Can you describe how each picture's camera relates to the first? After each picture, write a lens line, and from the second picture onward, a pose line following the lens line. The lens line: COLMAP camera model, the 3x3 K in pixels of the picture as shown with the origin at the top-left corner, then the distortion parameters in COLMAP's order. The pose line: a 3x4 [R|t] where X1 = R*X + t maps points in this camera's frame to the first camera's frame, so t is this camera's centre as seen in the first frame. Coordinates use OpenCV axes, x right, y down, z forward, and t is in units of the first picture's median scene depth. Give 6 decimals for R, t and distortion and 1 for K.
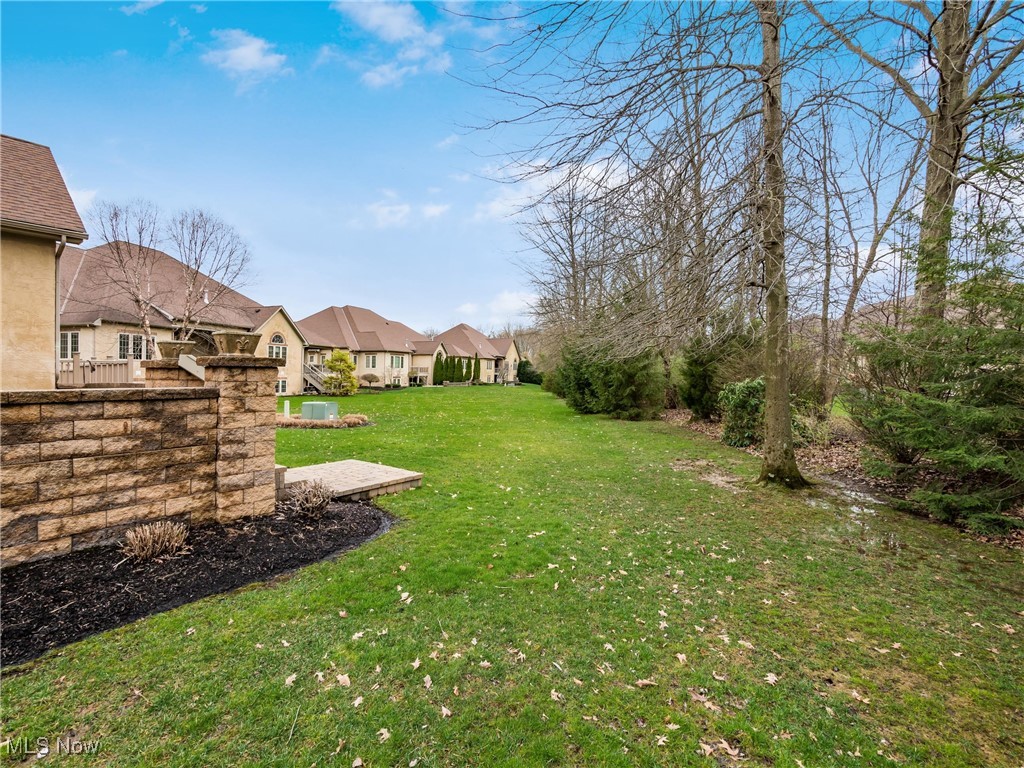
lens RADIAL K [[490.0, 0, 512.2], [0, 490.0, 384.0], [0, 0, 1]] dist [-0.001803, -0.000191]
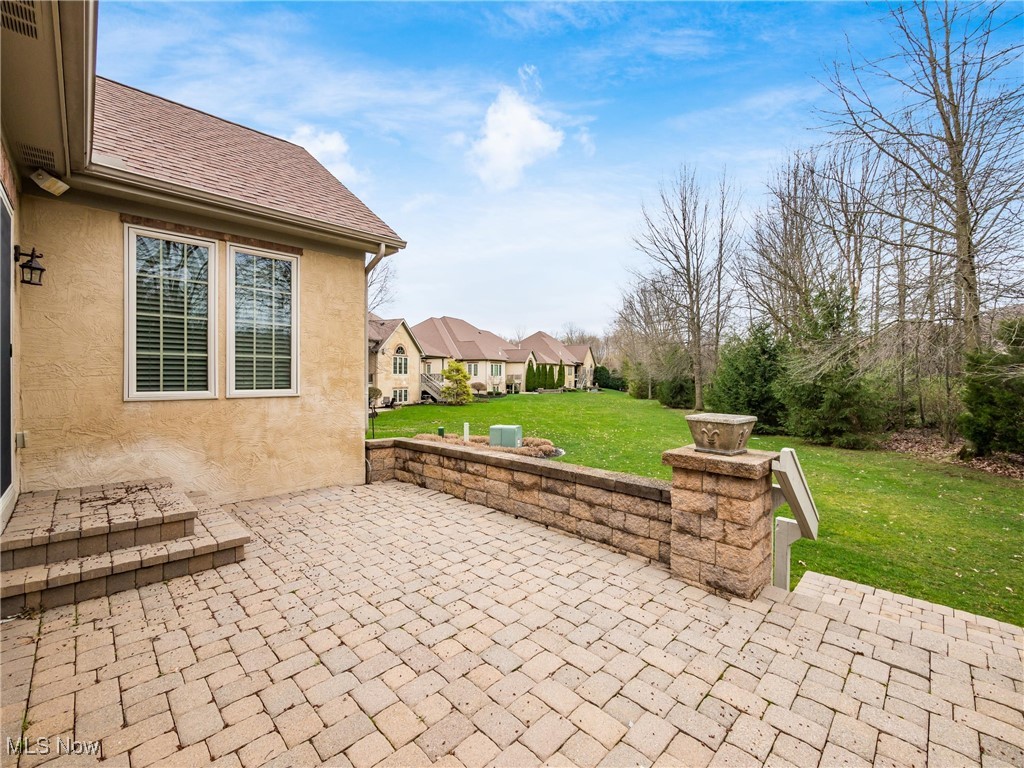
lens RADIAL K [[447.9, 0, 513.1], [0, 447.9, 382.3], [0, 0, 1]] dist [-0.001049, -0.000021]
pose [[0.994473, 0.002828, -0.104950, -0.098941], [-0.003383, 0.999981, -0.005106, -0.013982], [0.104934, 0.005433, 0.994464, 0.052778]]
